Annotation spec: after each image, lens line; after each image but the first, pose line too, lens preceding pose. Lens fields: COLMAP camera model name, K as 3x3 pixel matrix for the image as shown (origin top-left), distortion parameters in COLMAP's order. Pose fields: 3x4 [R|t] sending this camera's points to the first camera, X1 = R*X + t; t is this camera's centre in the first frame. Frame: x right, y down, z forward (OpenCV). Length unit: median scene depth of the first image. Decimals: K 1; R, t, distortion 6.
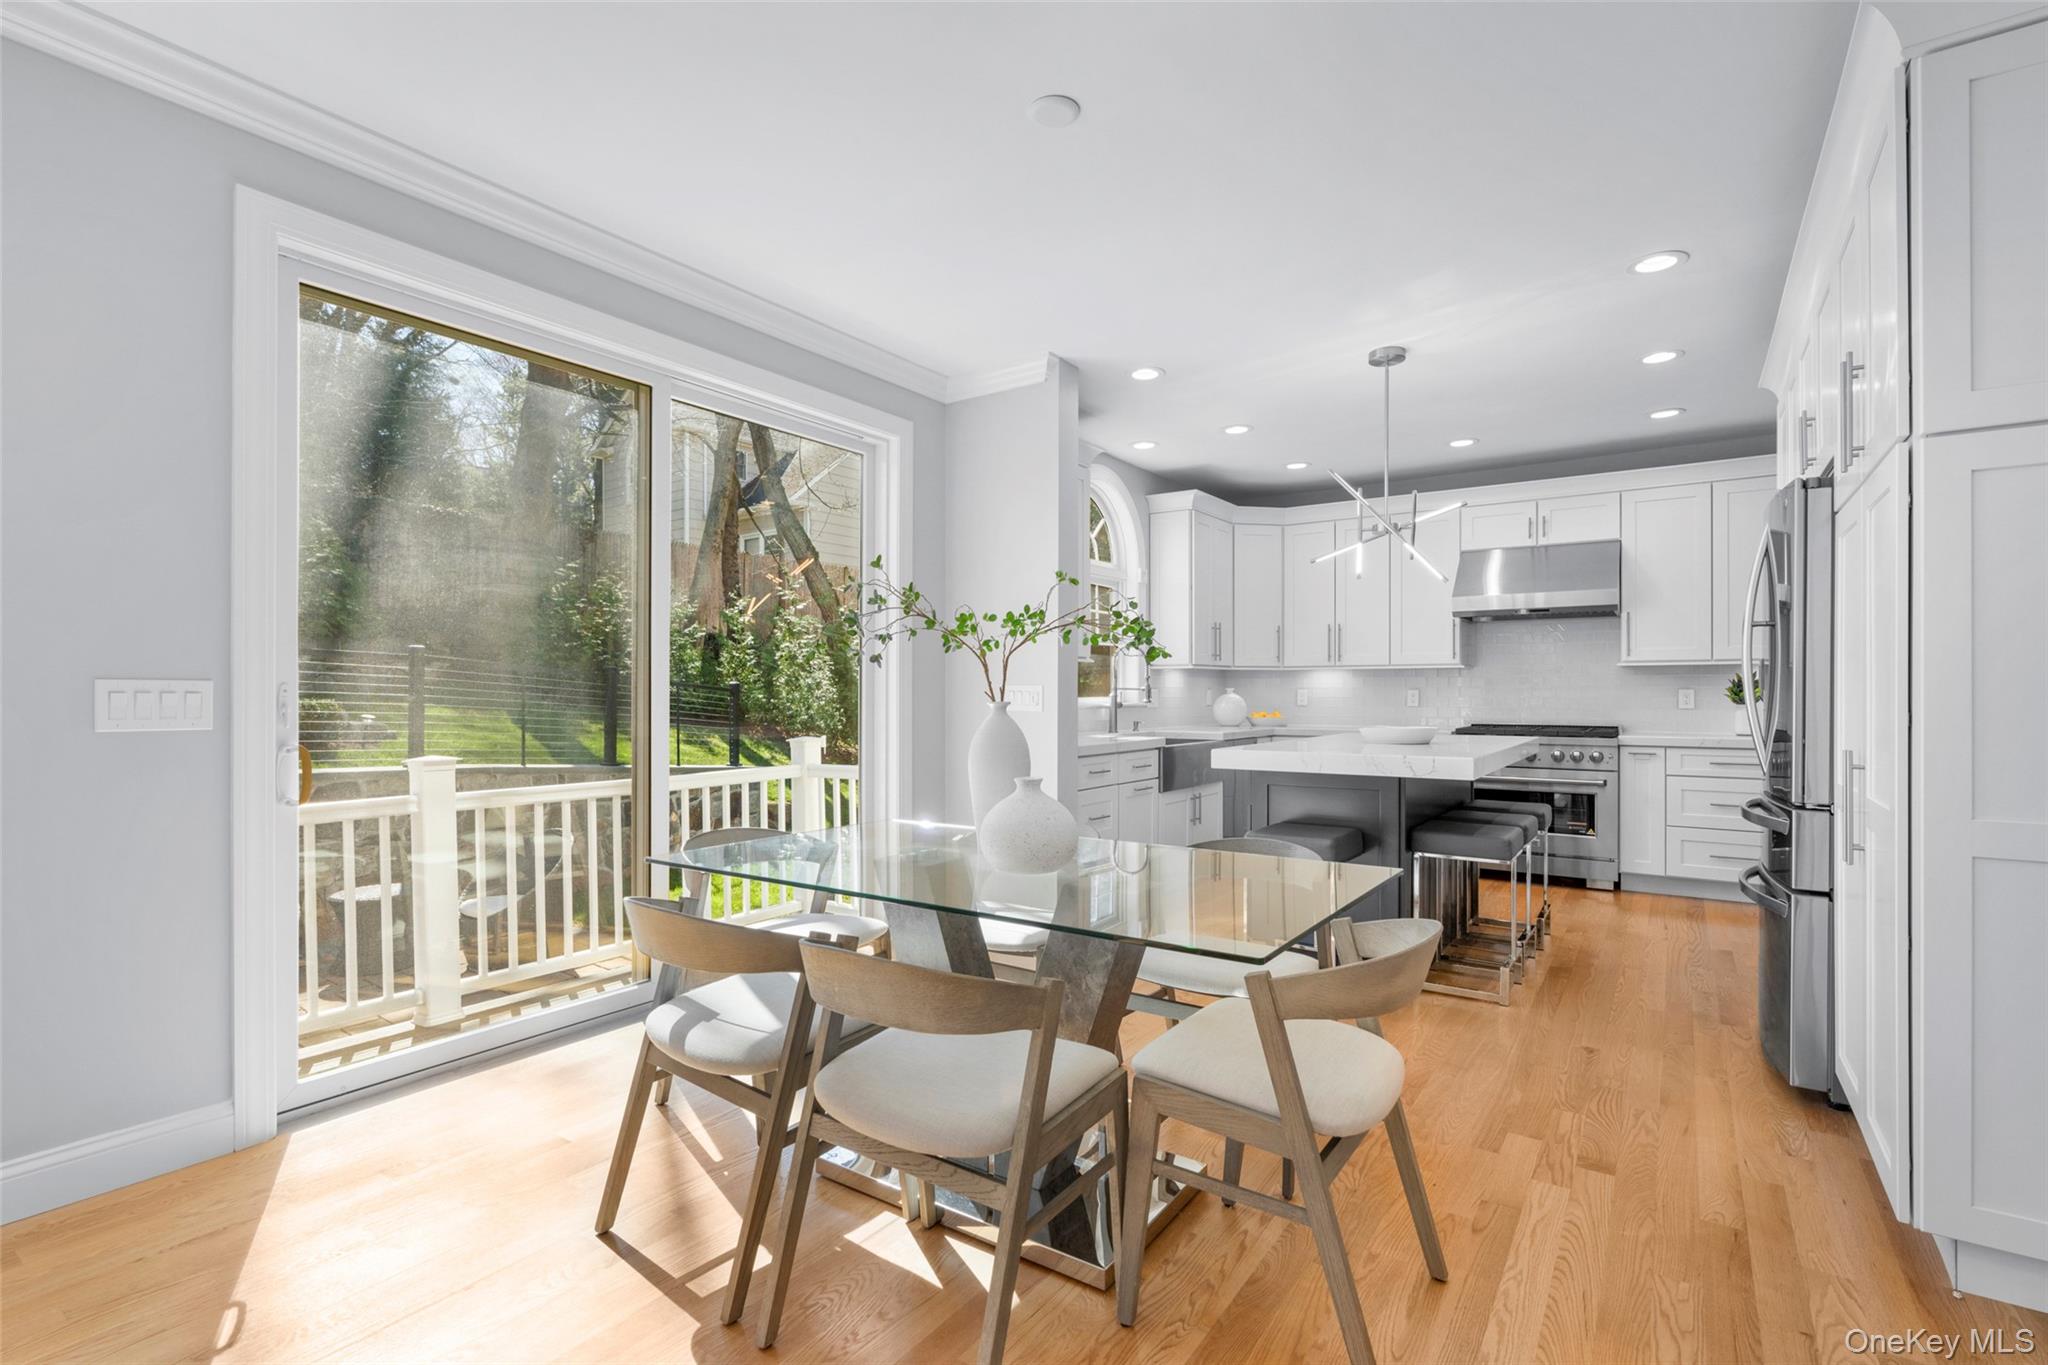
lens RADIAL K [[932.8, 0, 1016.2], [0, 932.8, 684.3], [0, 0, 1]] dist [-0.001718, 0.000338]
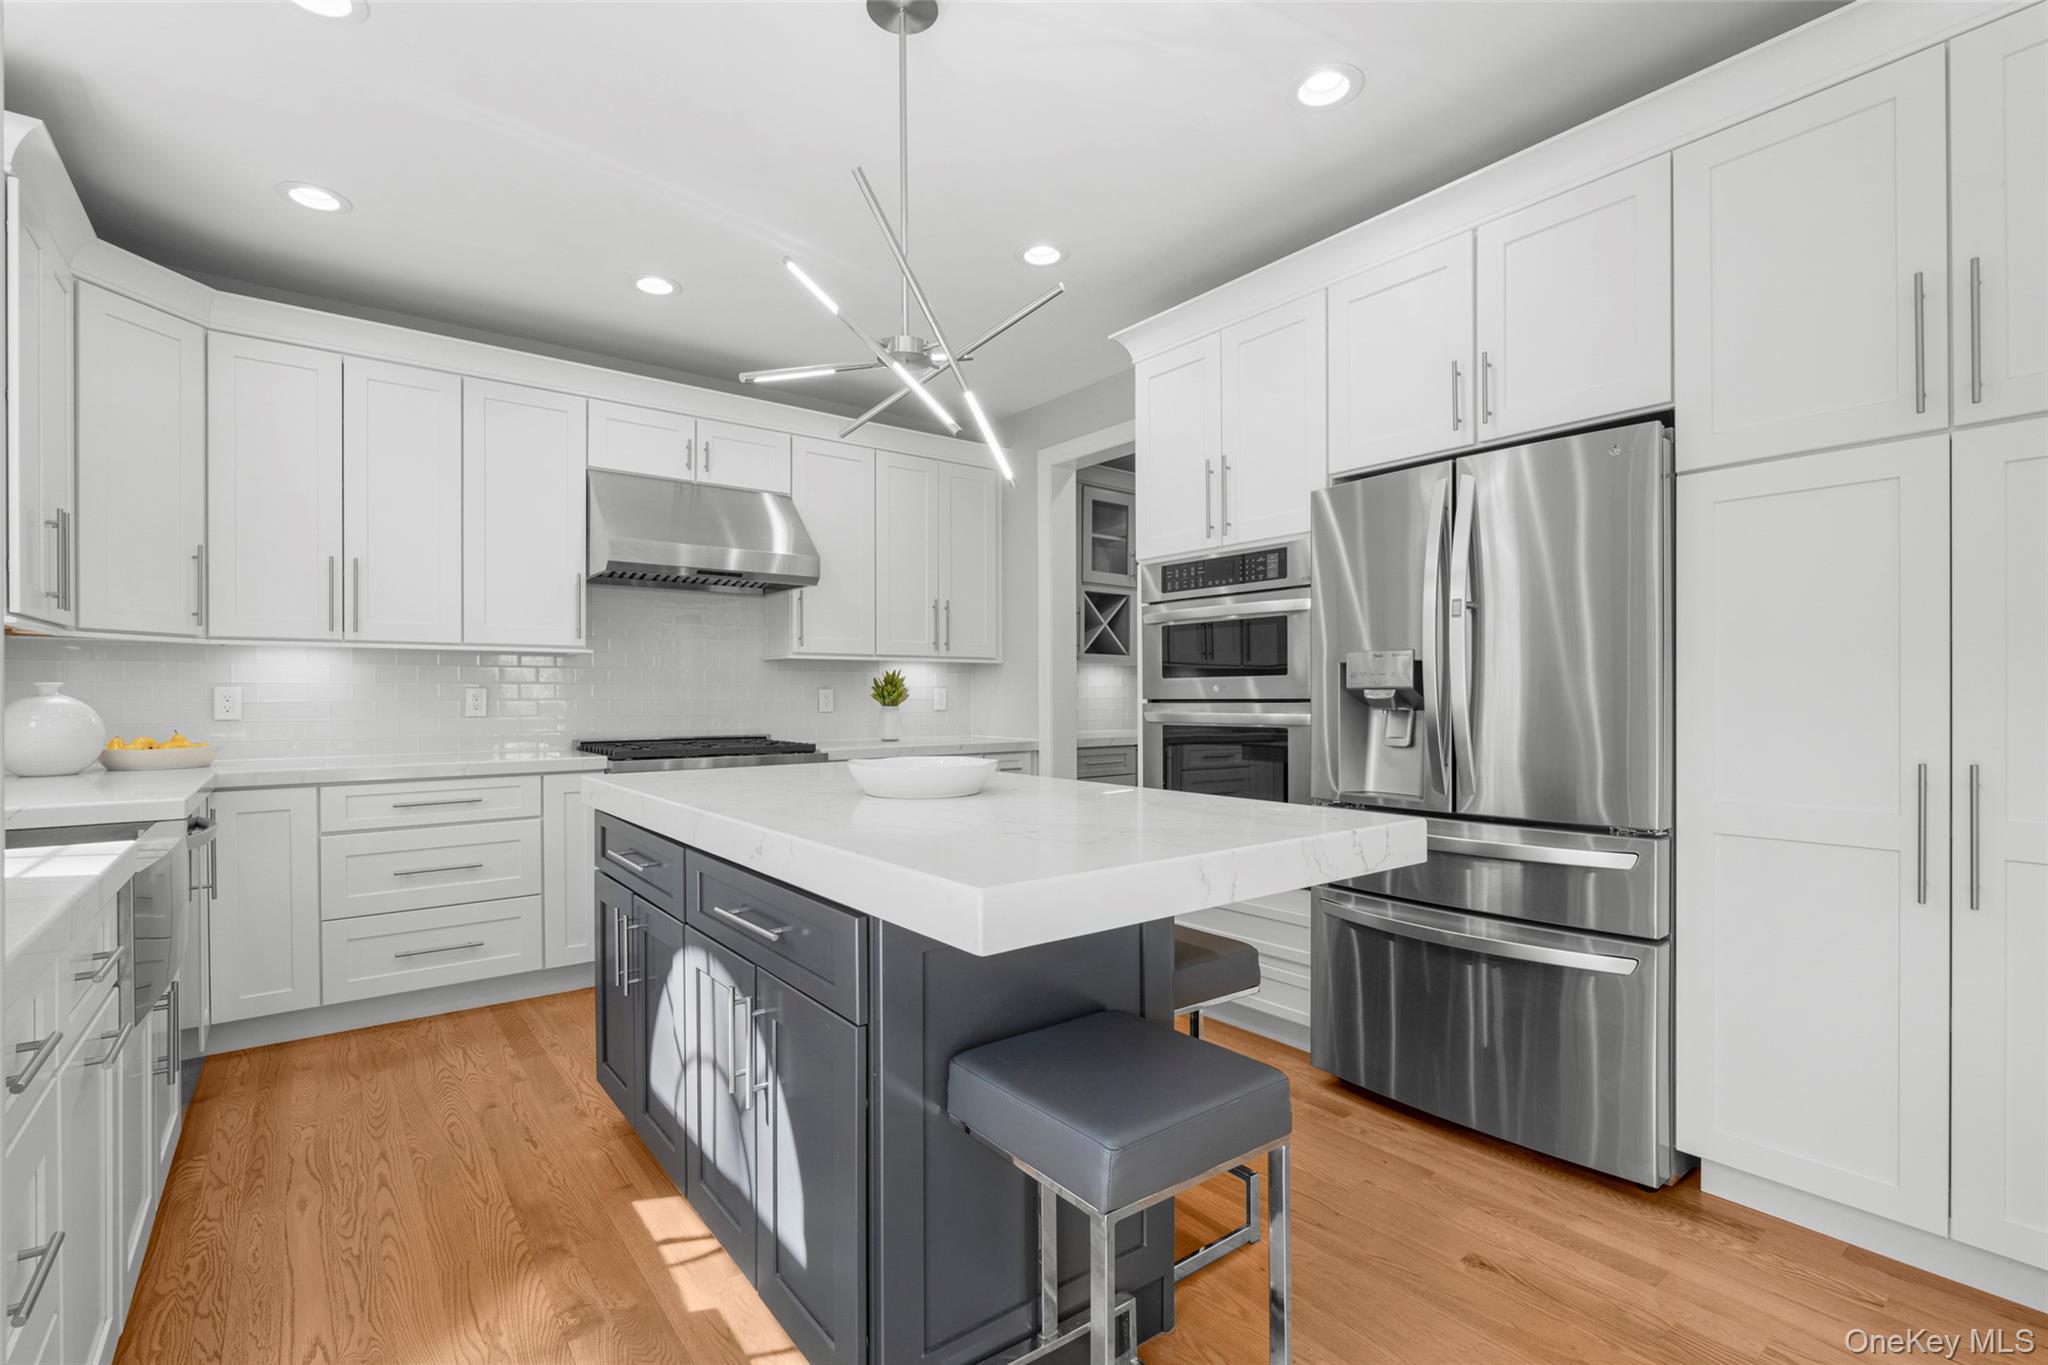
lens RADIAL K [[932.8, 0, 1016.2], [0, 932.8, 684.3], [0, 0, 1]] dist [-0.001718, 0.000338]
pose [[0.293180, 0.004717, 0.956046, -0.039411], [-0.009326, 0.999954, -0.002074, 0.002921], [-0.956012, -0.008308, 0.293211, 0.550831]]
